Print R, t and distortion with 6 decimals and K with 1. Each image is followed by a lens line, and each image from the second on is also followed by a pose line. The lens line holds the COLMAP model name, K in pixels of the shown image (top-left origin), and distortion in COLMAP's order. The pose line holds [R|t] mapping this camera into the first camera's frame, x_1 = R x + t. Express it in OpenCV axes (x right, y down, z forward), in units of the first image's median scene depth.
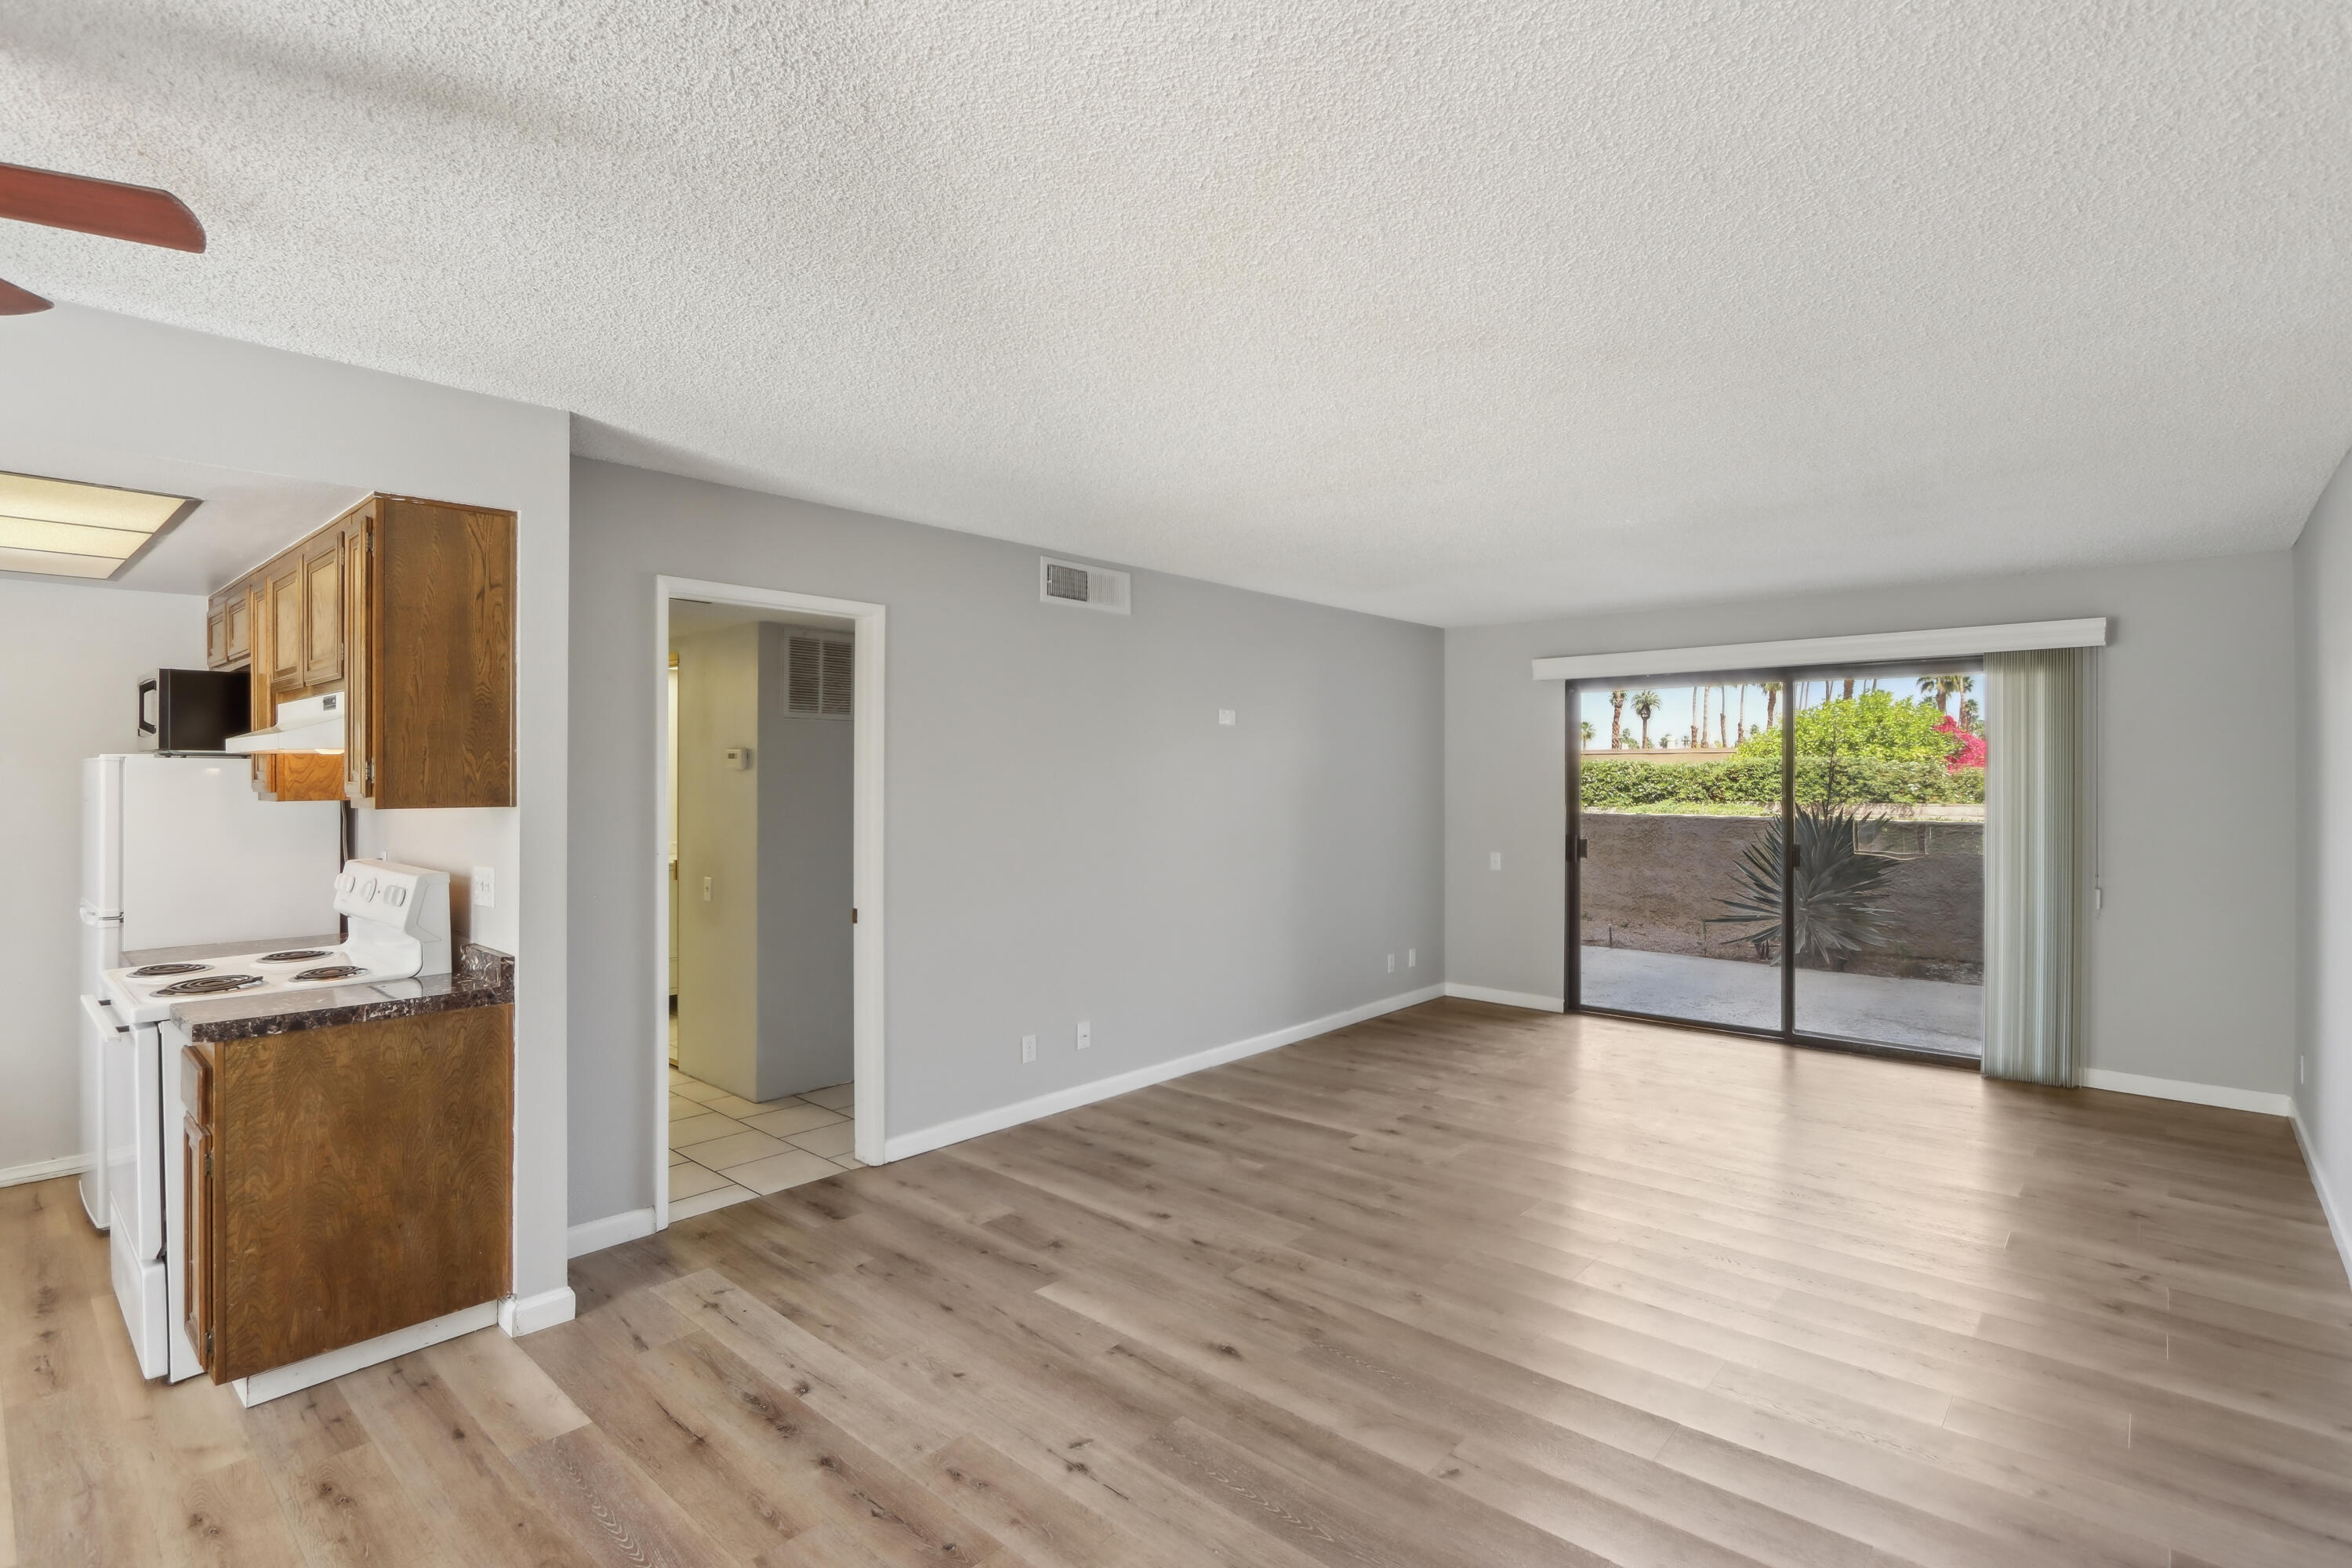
lens RADIAL K [[1136.3, 0, 1181.9], [0, 1136.3, 770.0], [0, 0, 1]] dist [-0.013521, 0.003369]
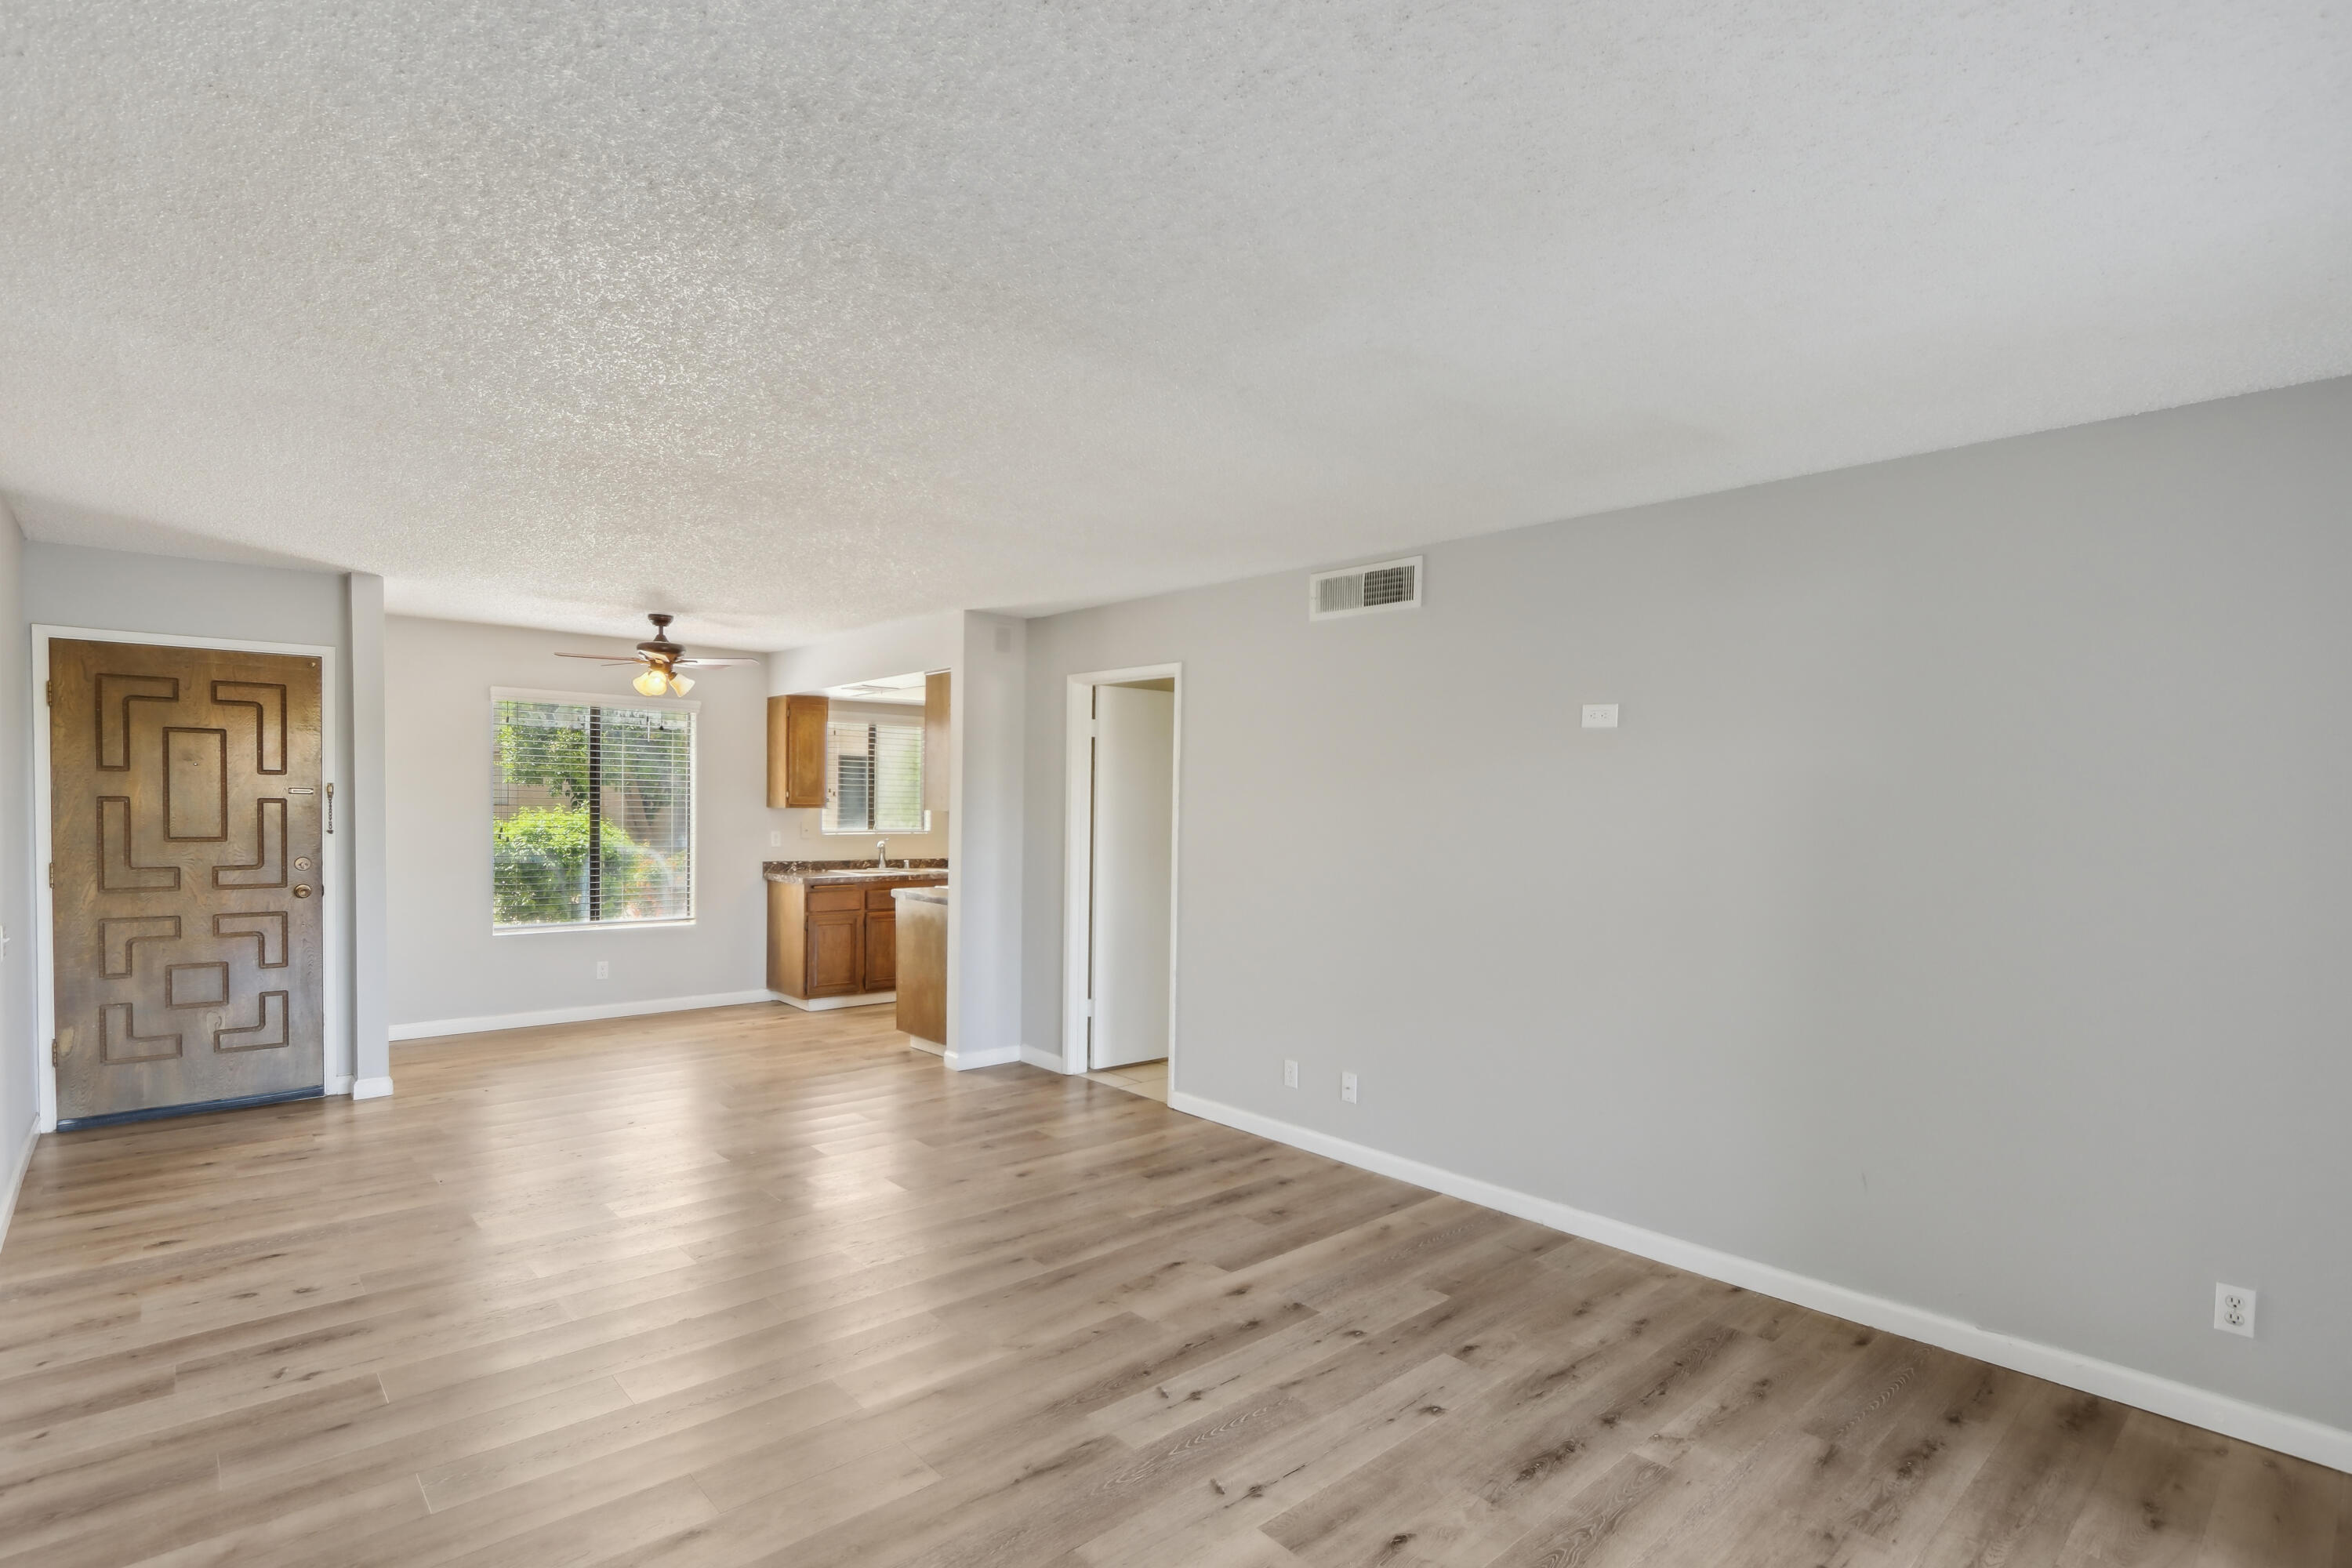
lens RADIAL K [[1136.3, 0, 1148.7], [0, 1136.3, 830.1], [0, 0, 1]] dist [-0.013521, 0.003369]
pose [[-0.123646, 0.019470, -0.992135, 1.219644], [-0.012455, 0.999698, 0.021170, 0.015541], [0.992248, 0.014974, -0.123366, 1.393685]]
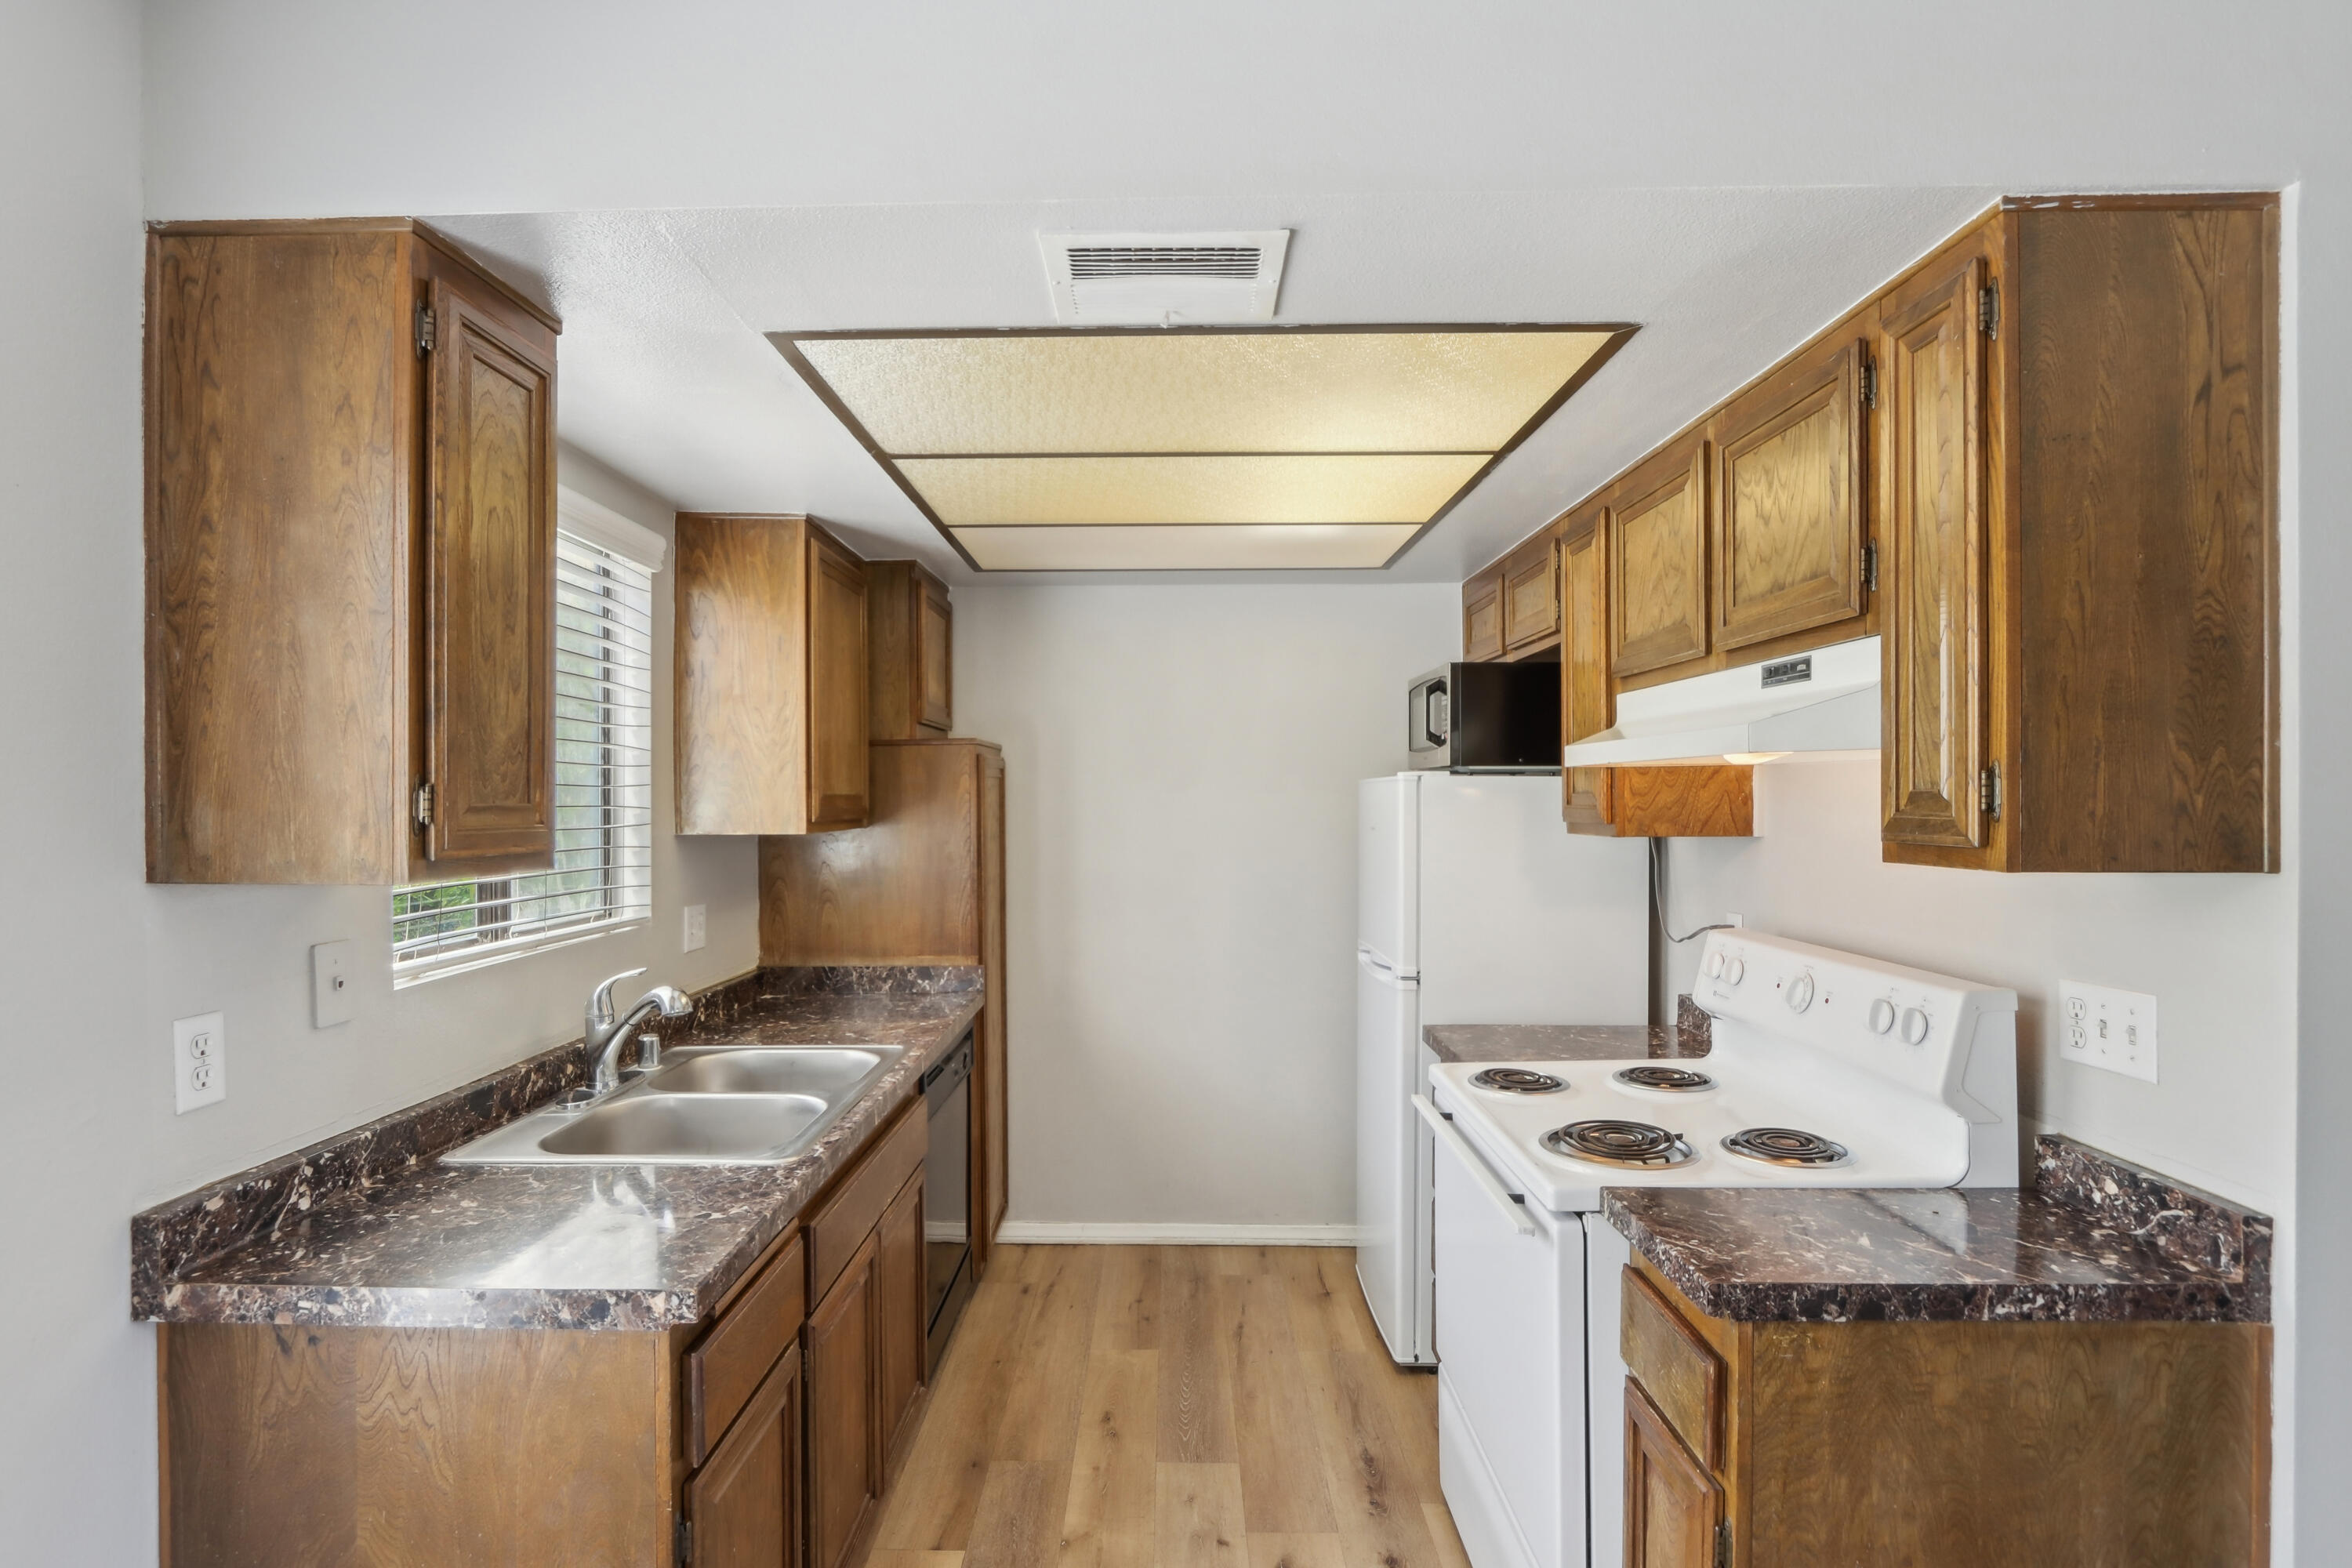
lens RADIAL K [[1136.3, 0, 1161.8], [0, 1136.3, 796.7], [0, 0, 1]] dist [-0.013521, 0.003369]
pose [[0.663402, -0.002019, -0.748261, -0.489005], [0.002791, 0.999996, -0.000224, 0.002052], [0.748258, -0.001940, 0.663405, 0.349548]]
